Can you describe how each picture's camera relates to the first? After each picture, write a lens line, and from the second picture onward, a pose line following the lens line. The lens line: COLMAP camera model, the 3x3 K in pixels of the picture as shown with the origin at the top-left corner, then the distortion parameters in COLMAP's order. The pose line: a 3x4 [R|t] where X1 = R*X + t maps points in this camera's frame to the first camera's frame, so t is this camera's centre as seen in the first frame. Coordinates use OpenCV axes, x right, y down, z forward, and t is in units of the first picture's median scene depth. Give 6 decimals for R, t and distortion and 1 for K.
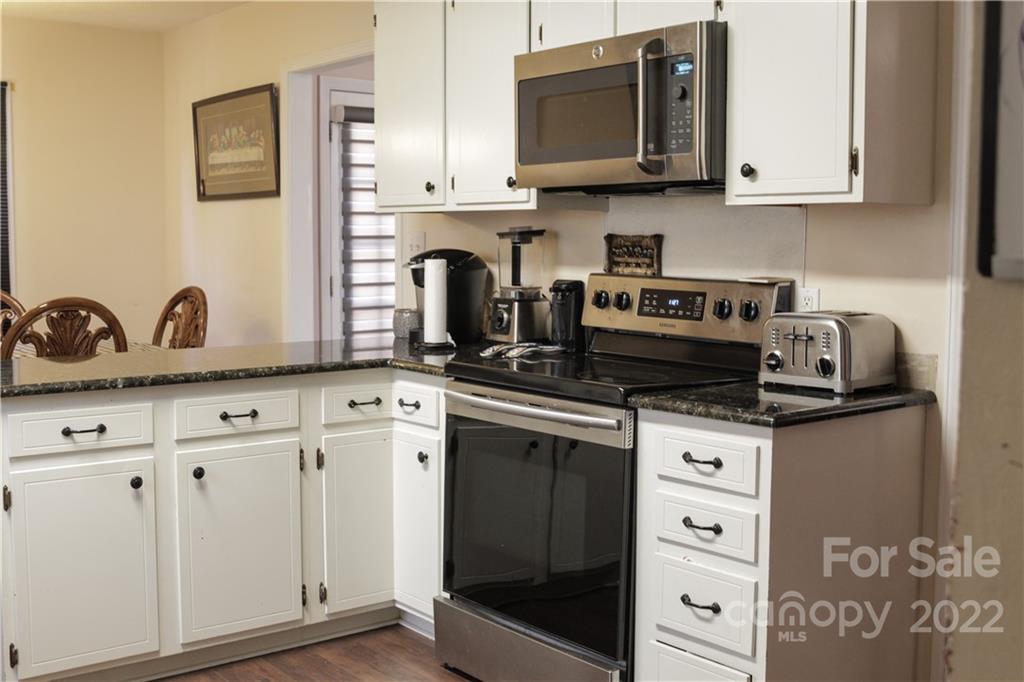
lens RADIAL K [[1151.6, 0, 512.0], [0, 1151.6, 341.0], [0, 0, 1]] dist [-0.128291, 0.072451]
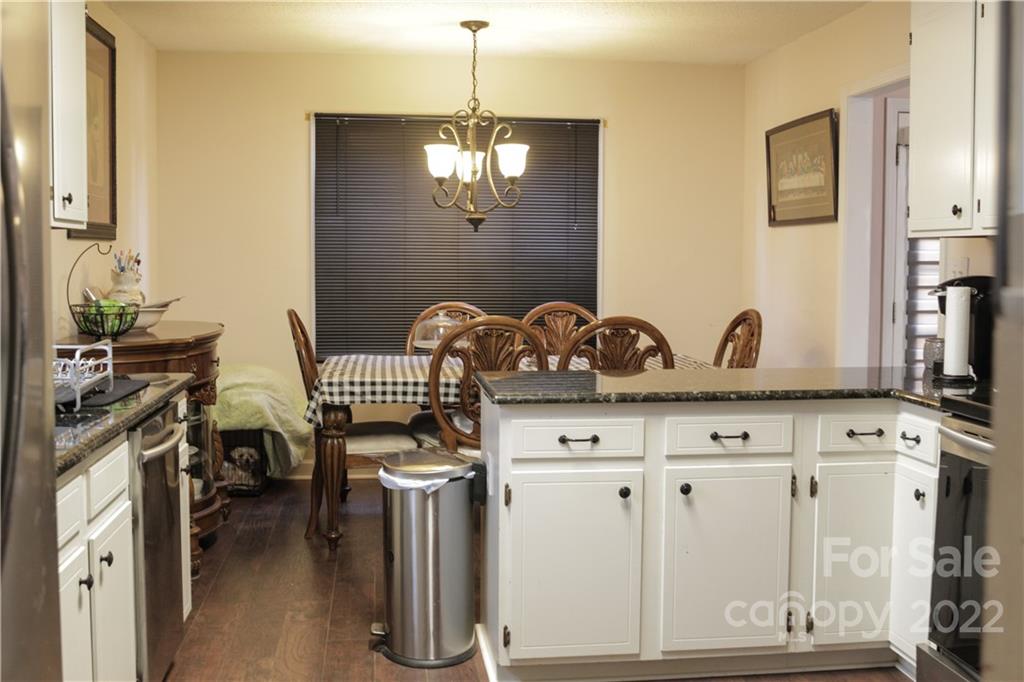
lens RADIAL K [[1122.8, 0, 512.0], [0, 1122.8, 341.0], [0, 0, 1]] dist [-0.096707, 0.036249]
pose [[0.849048, 0.035421, -0.527127, 0.108528], [-0.045446, 0.998948, -0.006076, -0.004807], [0.526358, 0.029115, 0.849765, 0.041052]]
